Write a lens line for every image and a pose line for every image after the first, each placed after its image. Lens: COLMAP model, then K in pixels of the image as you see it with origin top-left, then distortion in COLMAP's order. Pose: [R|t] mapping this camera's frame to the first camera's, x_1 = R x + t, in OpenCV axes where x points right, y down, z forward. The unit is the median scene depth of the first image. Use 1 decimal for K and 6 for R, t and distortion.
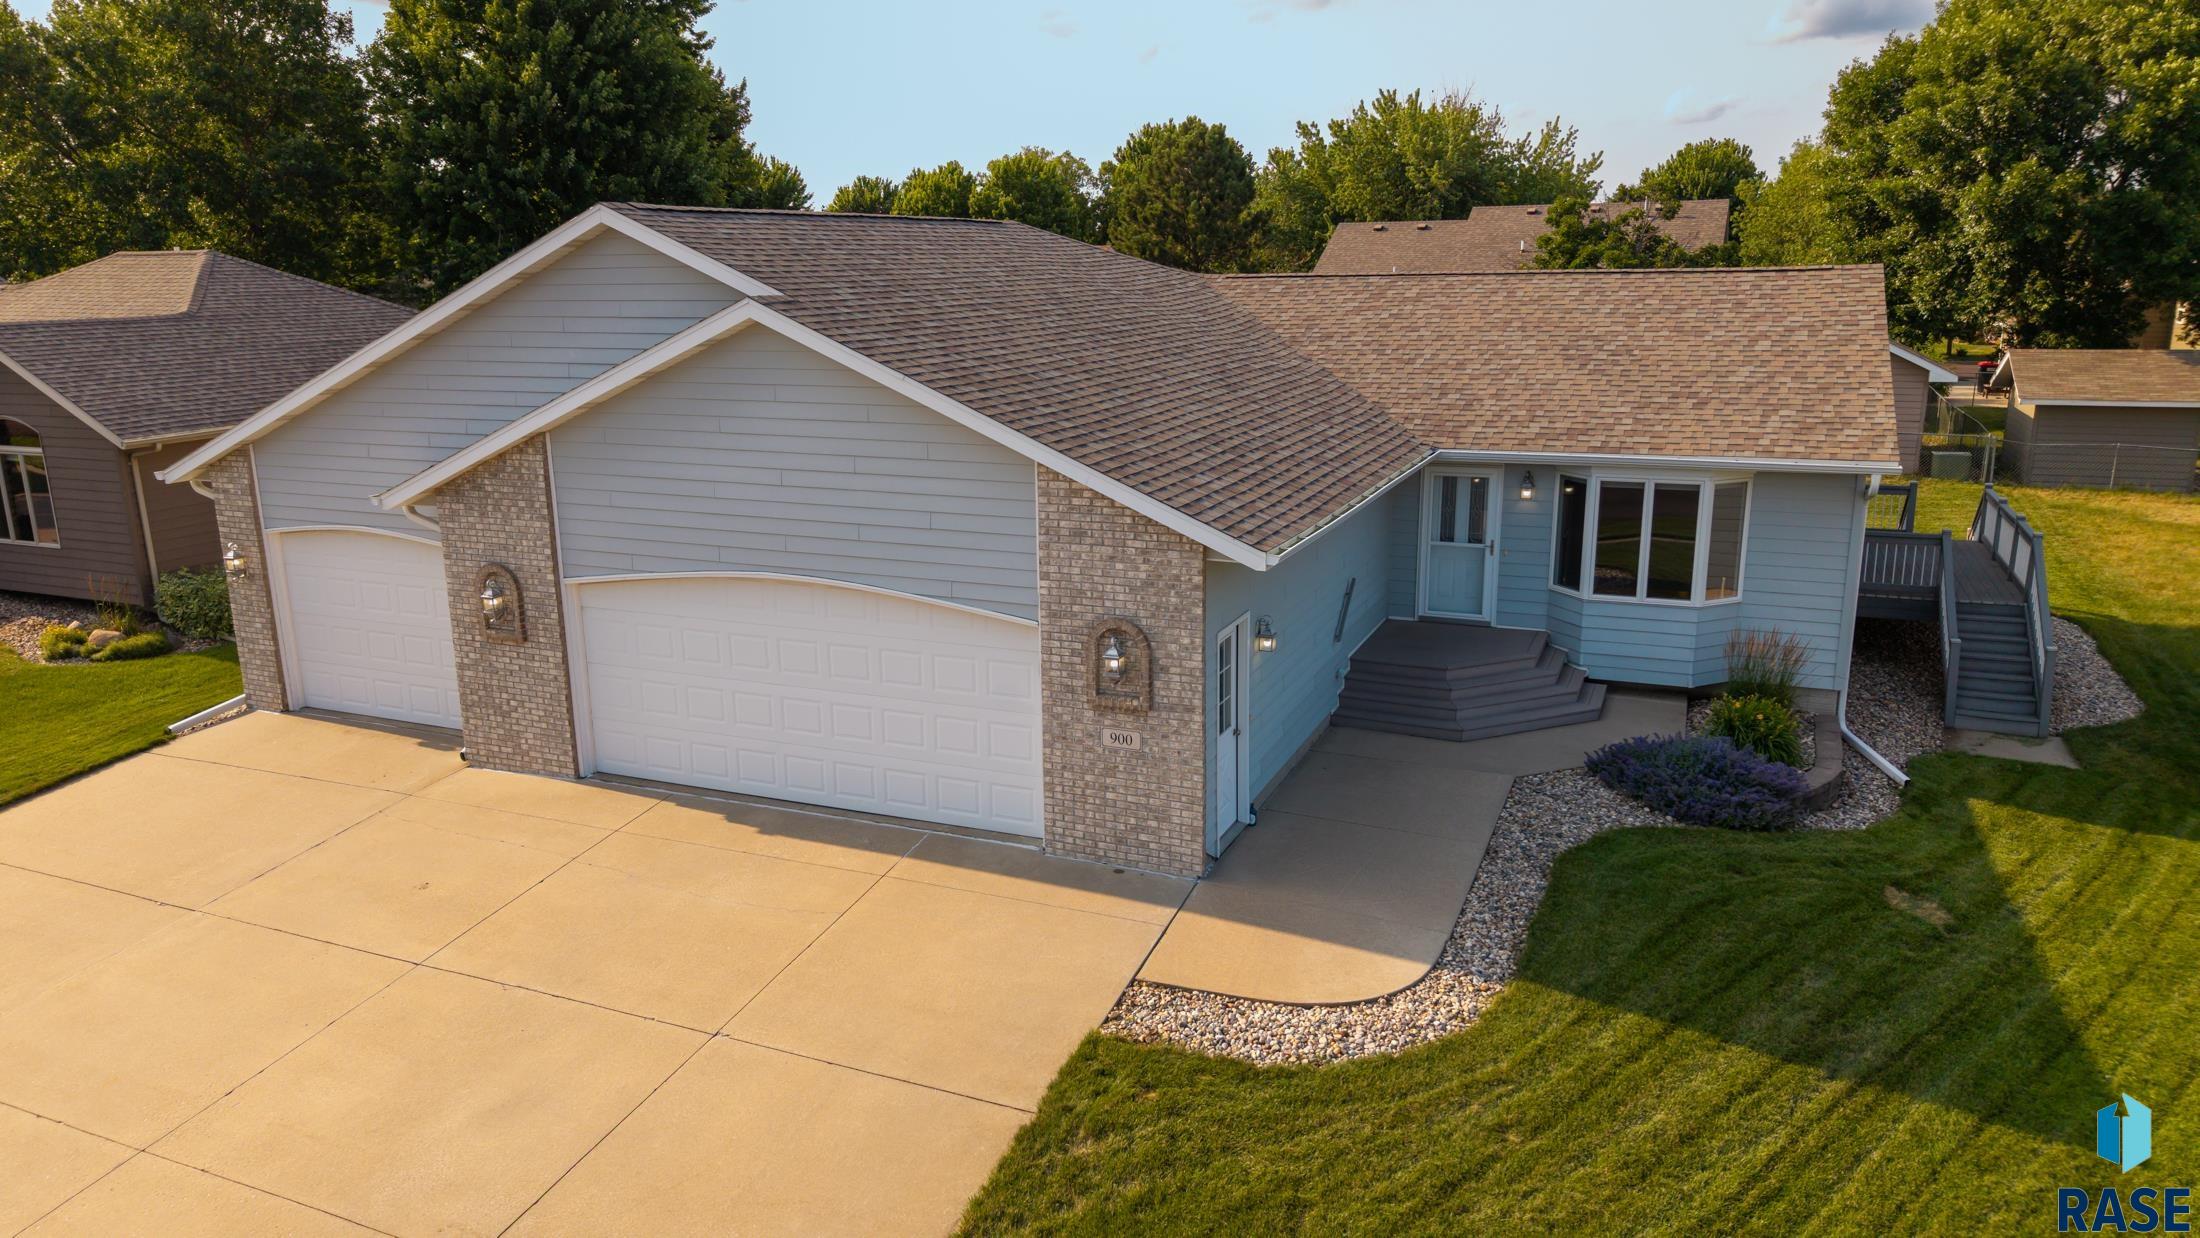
lens RADIAL K [[1475.0, 0, 1076.9], [0, 1475.0, 596.0], [0, 0, 1]] dist [0.004936, -0.003304]
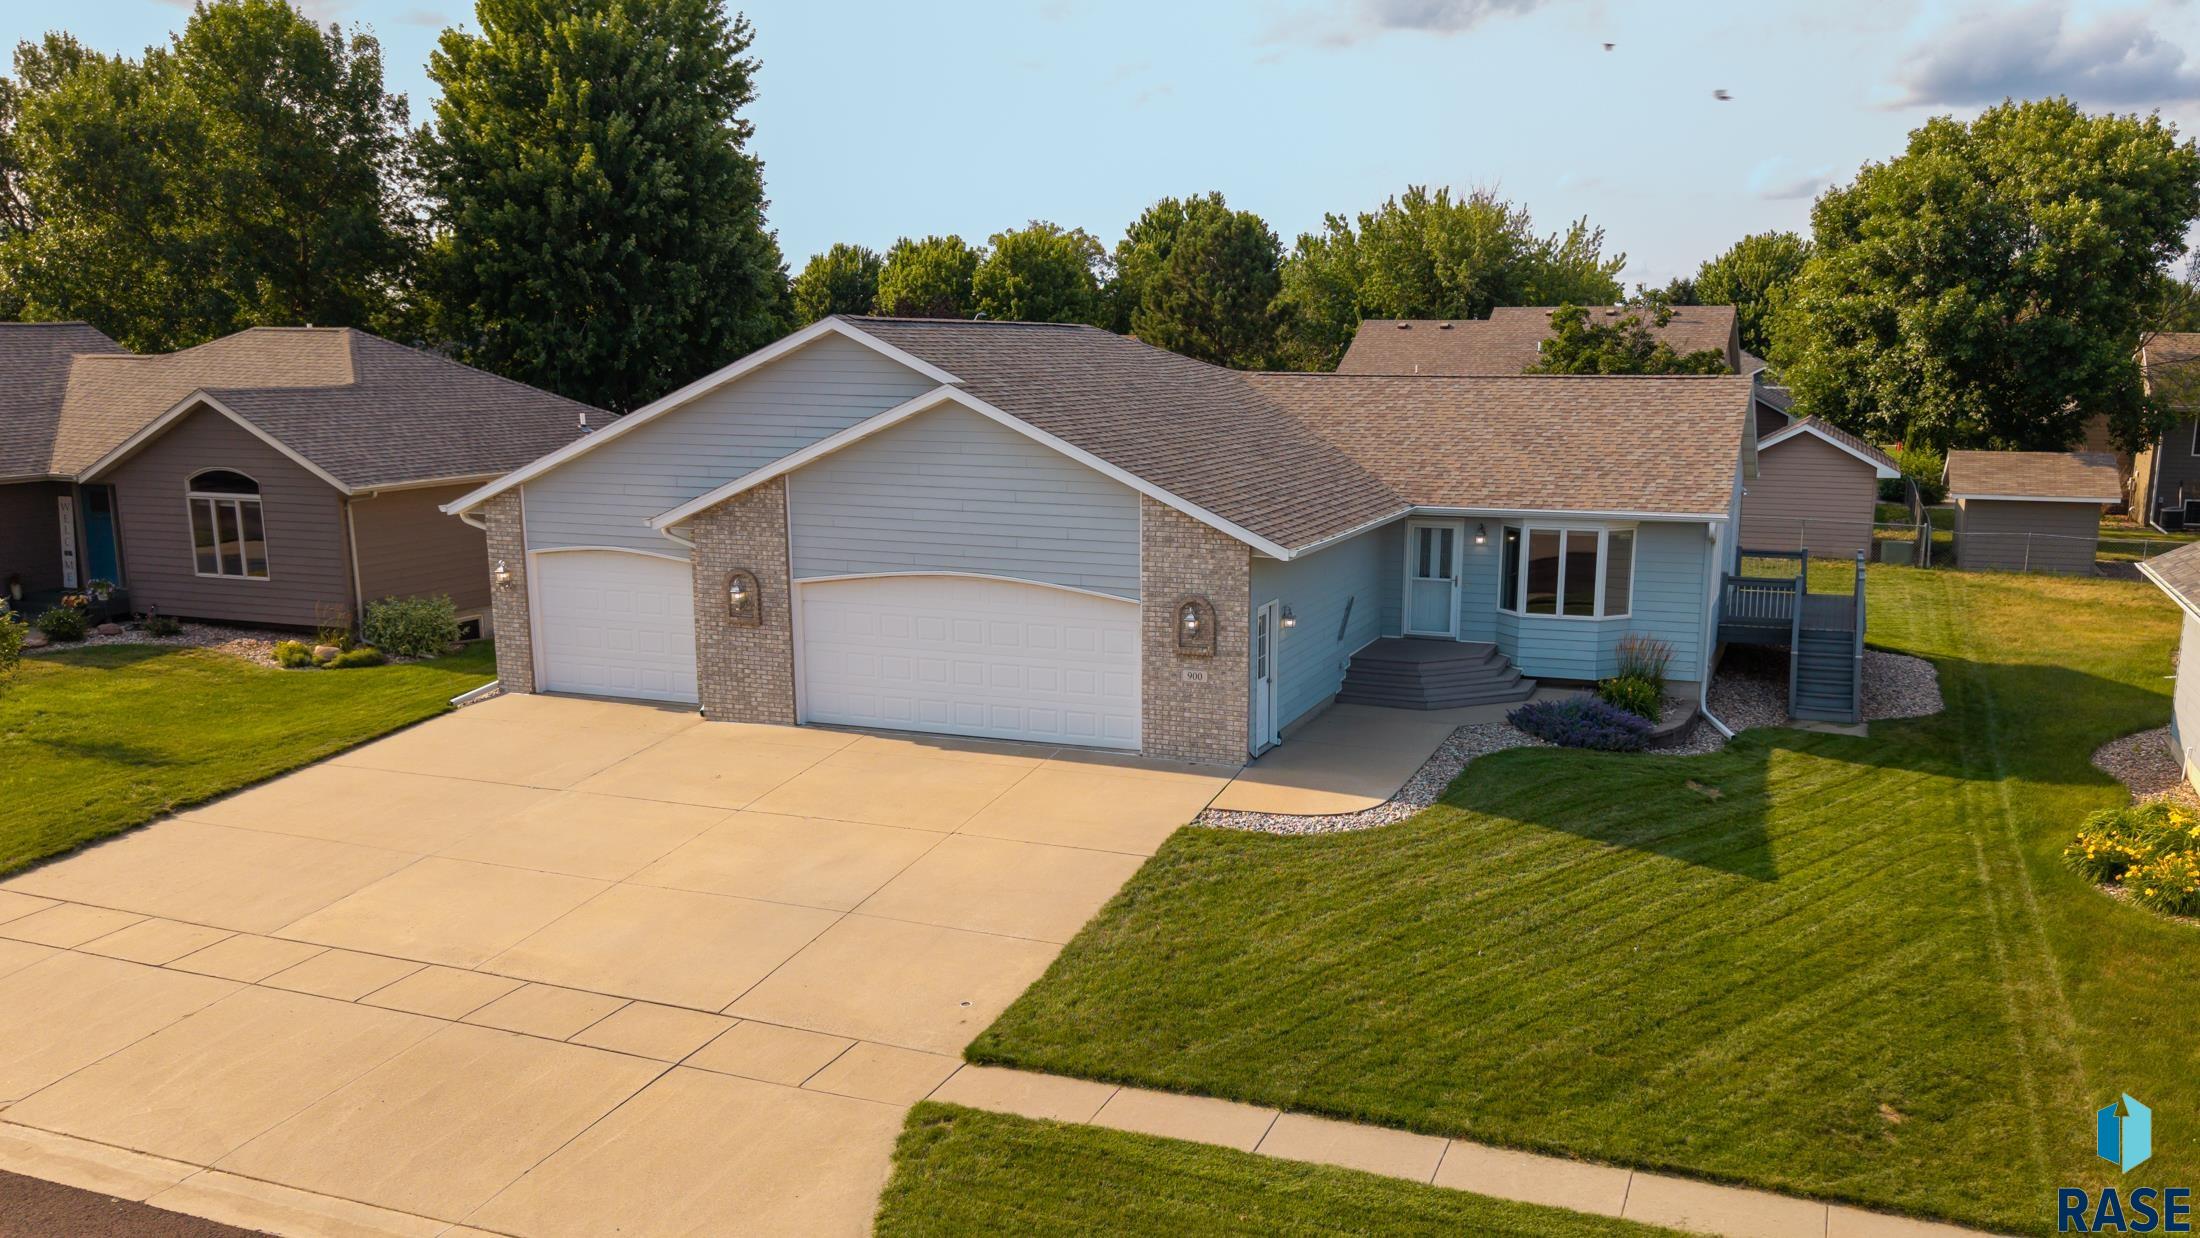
lens RADIAL K [[1779.0, 0, 1200.8], [0, 1779.0, 682.0], [0, 0, 1]] dist [0.021841, -0.008304]
pose [[0.997085, 0.009177, 0.075742, -0.079070], [-0.006458, 0.999329, -0.036062, 0.130181], [-0.076022, 0.035468, 0.996475, -0.645048]]
